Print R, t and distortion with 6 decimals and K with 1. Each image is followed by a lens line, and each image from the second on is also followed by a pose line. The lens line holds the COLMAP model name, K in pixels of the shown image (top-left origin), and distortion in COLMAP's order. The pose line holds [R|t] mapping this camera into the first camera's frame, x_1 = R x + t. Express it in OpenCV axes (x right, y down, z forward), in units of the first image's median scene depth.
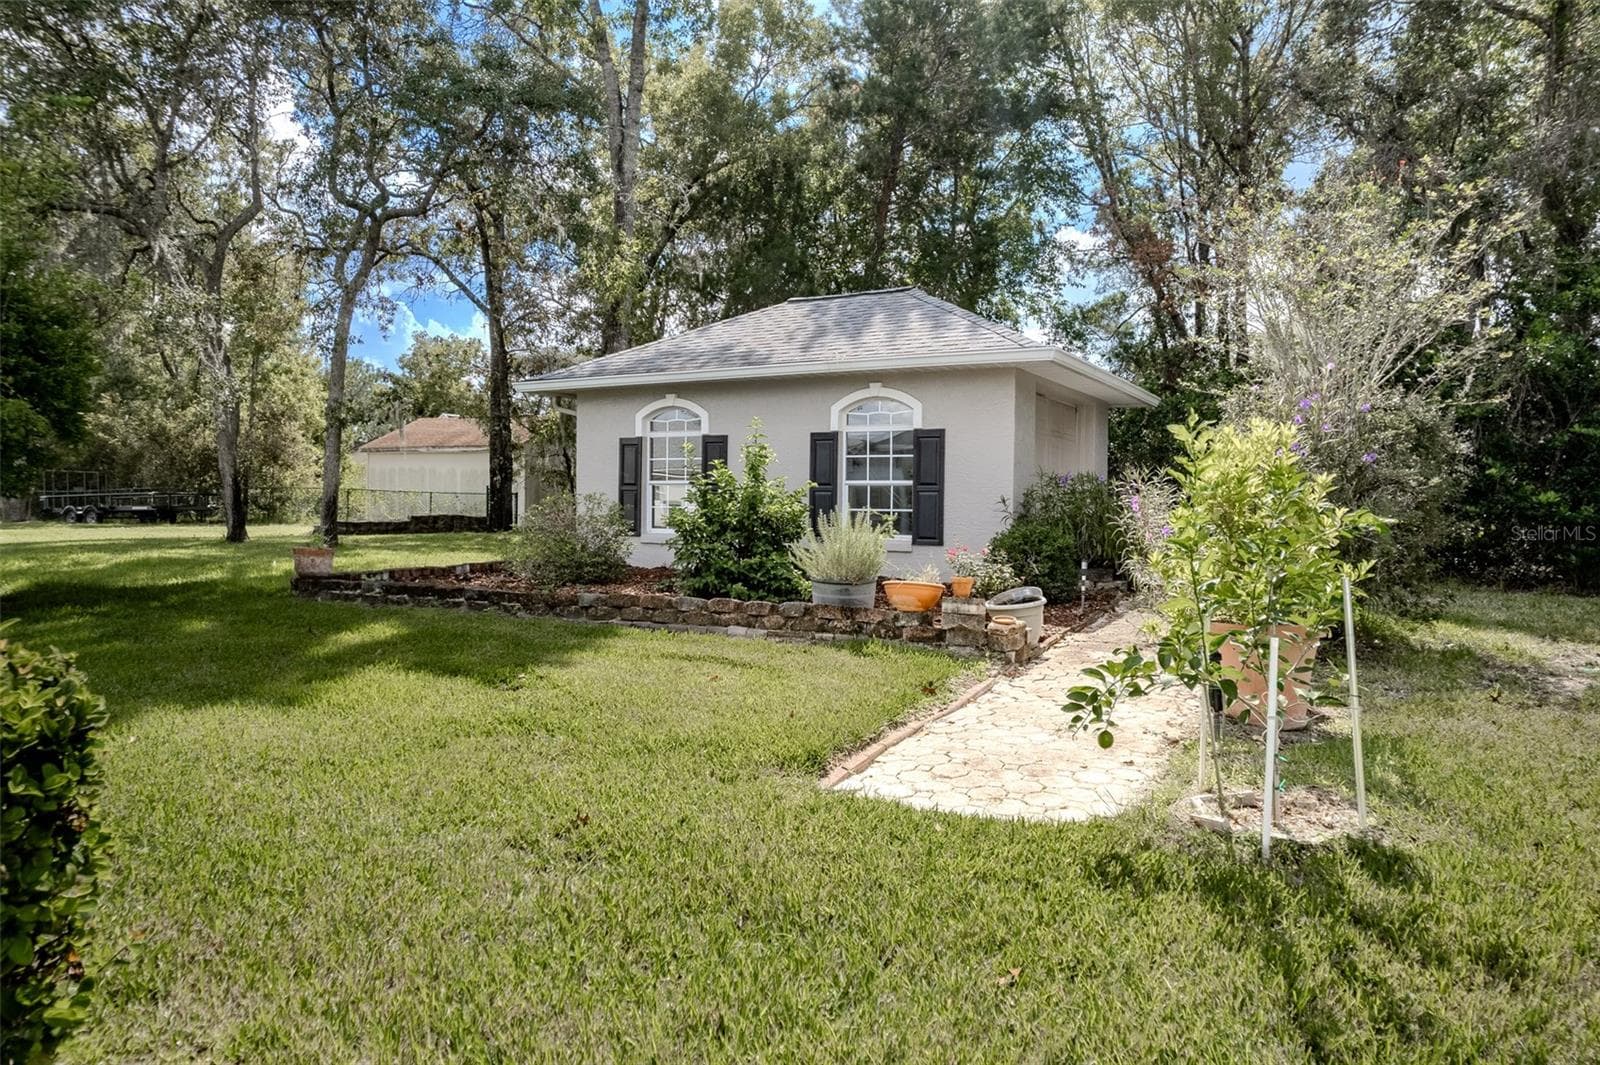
lens RADIAL K [[1030.3, 0, 801.7], [0, 1030.3, 533.3], [0, 0, 1]] dist [-0.026024, 0.002781]
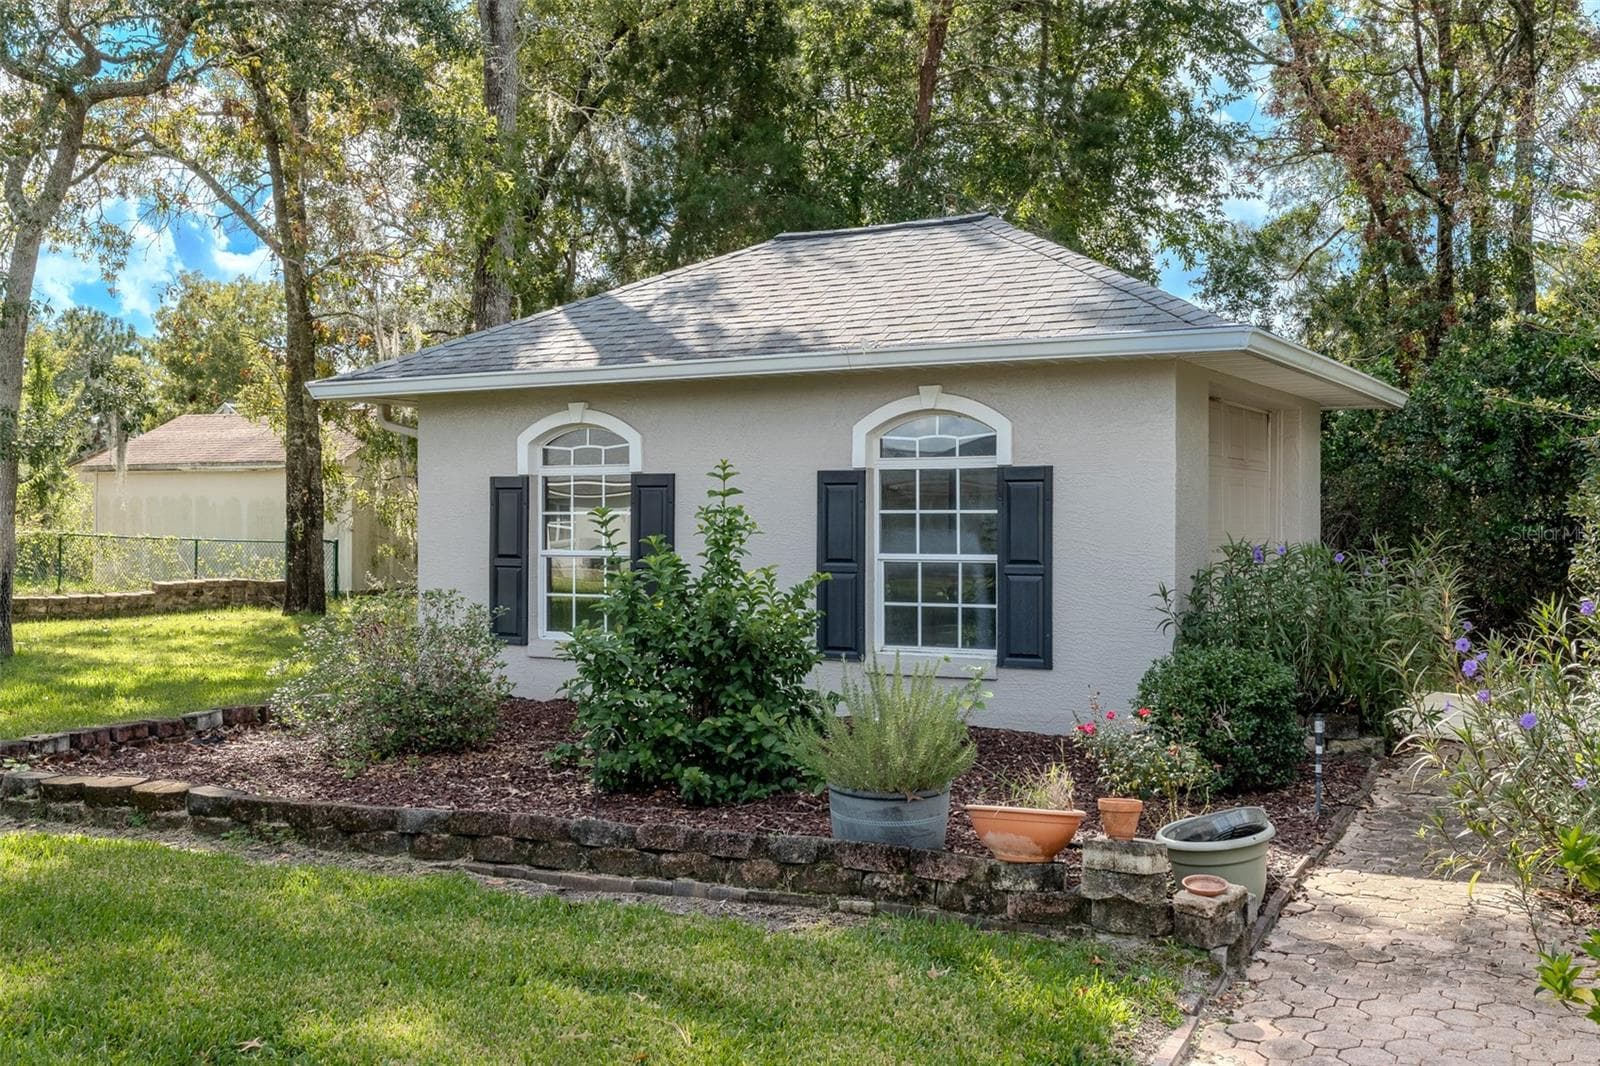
lens RADIAL K [[1559.7, 0, 795.3], [0, 1559.7, 535.5], [0, 0, 1]] dist [0.028271, 0.000000]
pose [[0.999955, -0.009459, 0.000336, -0.003569], [0.009463, 0.999828, -0.015930, -0.036174], [-0.000186, 0.015932, 0.999873, 0.093559]]
